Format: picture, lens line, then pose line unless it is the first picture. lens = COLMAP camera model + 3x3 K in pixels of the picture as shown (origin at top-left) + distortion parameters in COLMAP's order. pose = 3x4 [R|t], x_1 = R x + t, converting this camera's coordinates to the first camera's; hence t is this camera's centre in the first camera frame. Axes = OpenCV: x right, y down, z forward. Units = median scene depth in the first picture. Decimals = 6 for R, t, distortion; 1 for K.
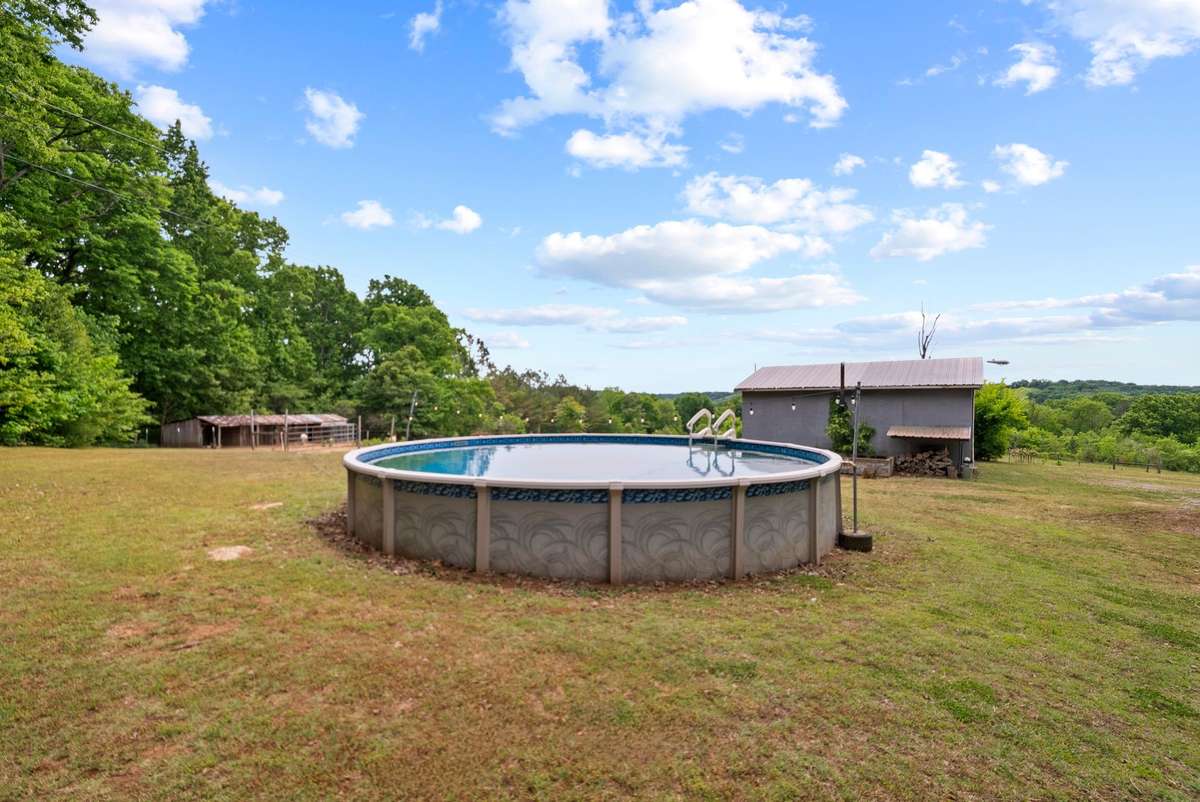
lens RADIAL K [[498.7, 0, 600.0], [0, 498.7, 401.0], [0, 0, 1]] dist [-0.000182, 0.000079]
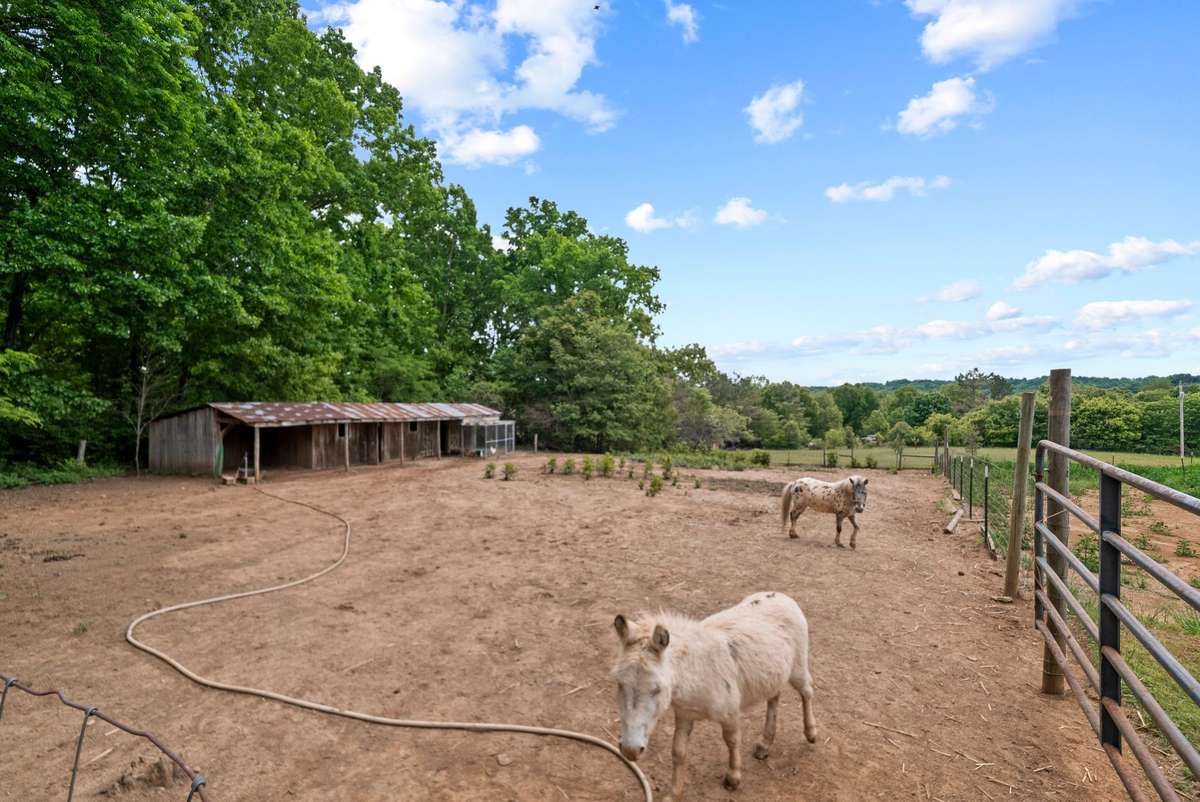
lens RADIAL K [[498.7, 0, 600.0], [0, 498.7, 401.0], [0, 0, 1]] dist [-0.000182, 0.000079]
pose [[0.986957, 0.001809, -0.160977, -0.323072], [-0.000416, 0.999962, 0.008684, 0.019683], [0.160986, -0.008504, 0.986920, 0.492761]]
